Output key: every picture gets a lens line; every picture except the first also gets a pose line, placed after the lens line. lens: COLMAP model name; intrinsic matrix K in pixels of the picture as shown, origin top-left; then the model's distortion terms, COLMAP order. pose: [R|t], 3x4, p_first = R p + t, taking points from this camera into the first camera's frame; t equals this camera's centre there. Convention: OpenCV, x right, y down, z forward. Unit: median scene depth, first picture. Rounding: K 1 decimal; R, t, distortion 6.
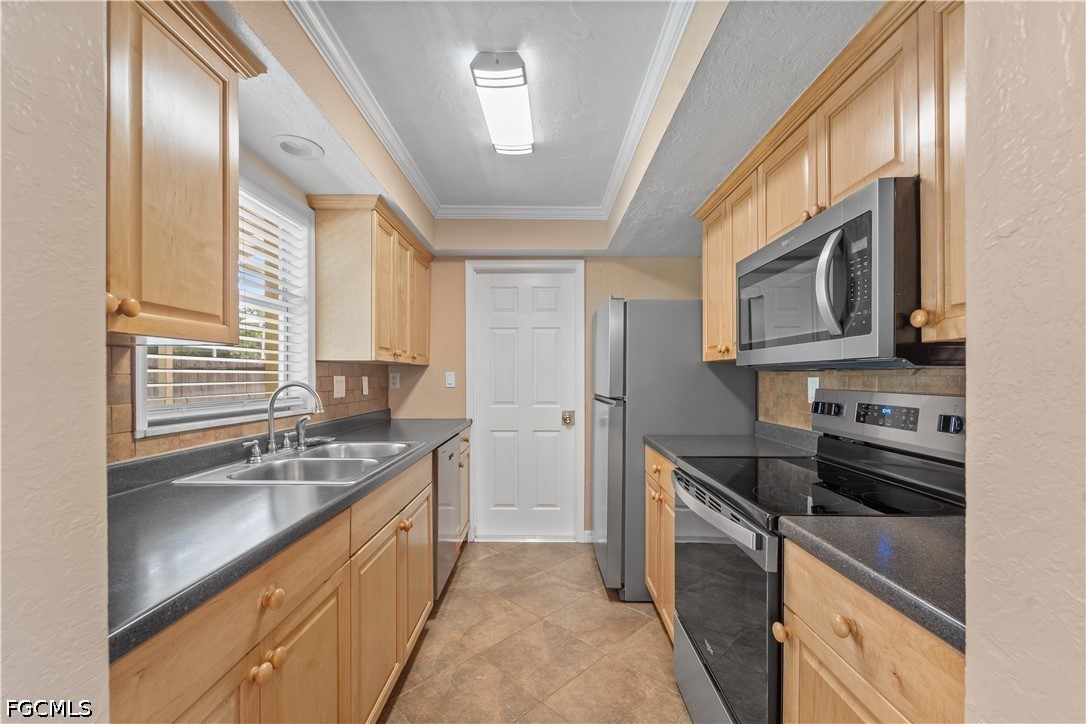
lens RADIAL K [[443.5, 0, 544.4], [0, 443.5, 376.5], [0, 0, 1]] dist [0.001292, -0.000250]
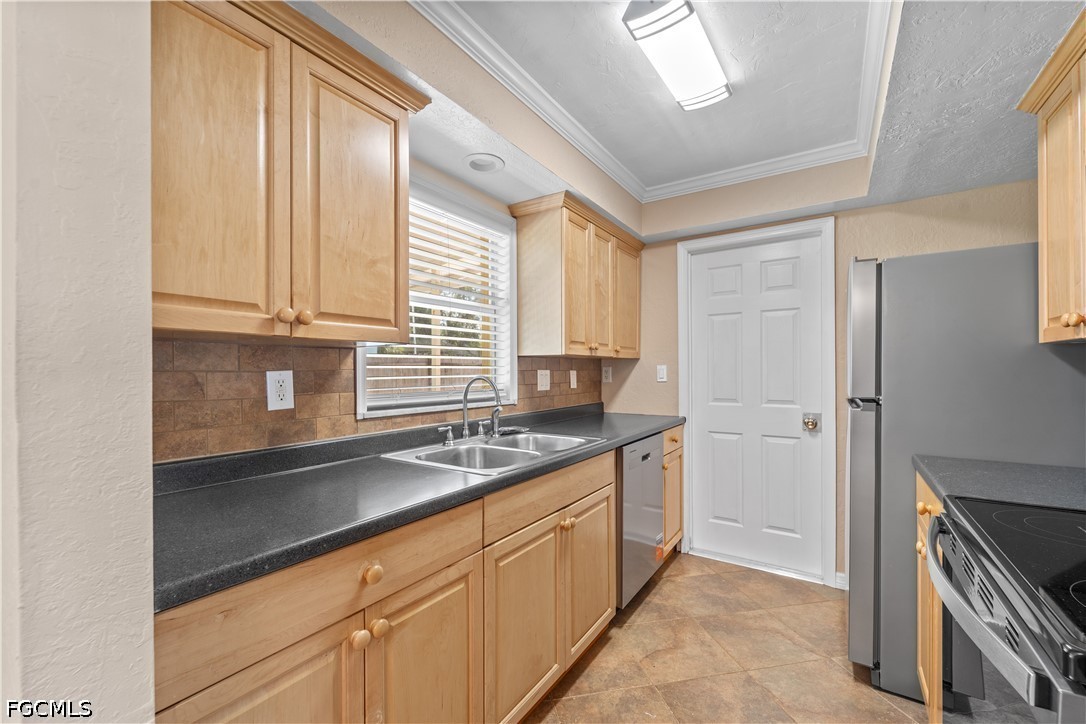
lens RADIAL K [[445.1, 0, 543.7], [0, 445.1, 369.8], [0, 0, 1]] dist [0.004307, -0.000249]
pose [[0.833924, -0.005288, -0.551854, 0.141774], [0.004768, 0.999986, -0.002378, 0.000718], [0.551858, -0.000648, 0.833938, 0.125858]]
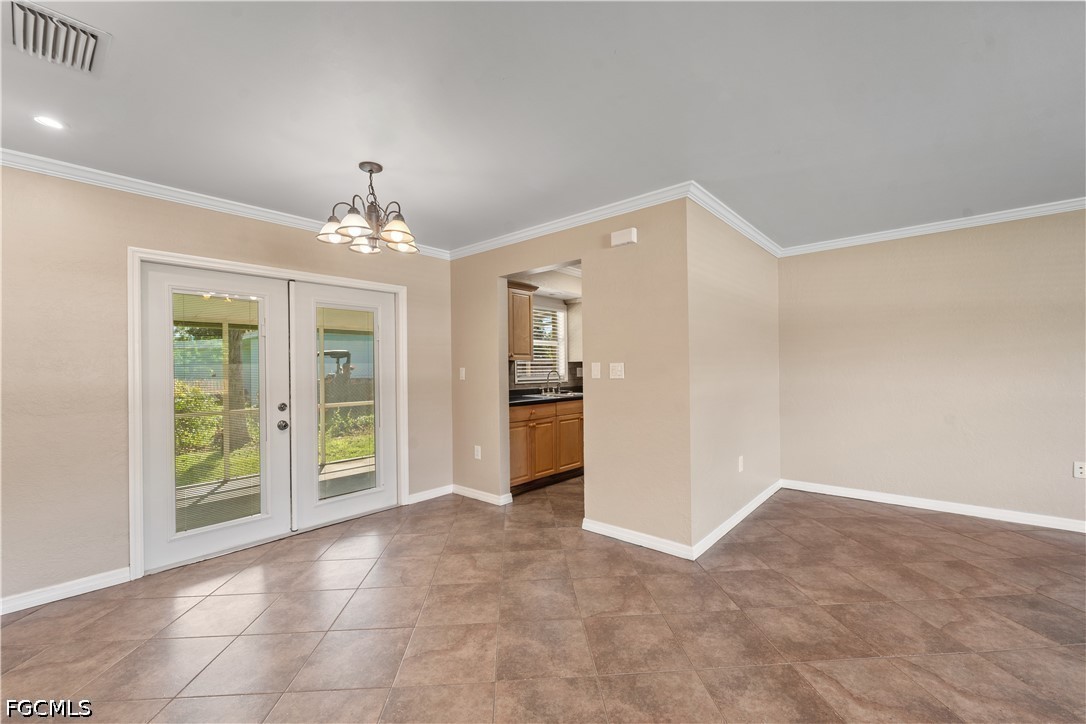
lens RADIAL K [[445.1, 0, 543.7], [0, 445.1, 369.8], [0, 0, 1]] dist [0.004307, -0.000249]
pose [[0.750787, -0.006985, -0.660507, 1.119135], [0.014113, 0.999885, 0.005468, -0.006796], [0.660393, -0.013427, 0.750800, -1.071872]]
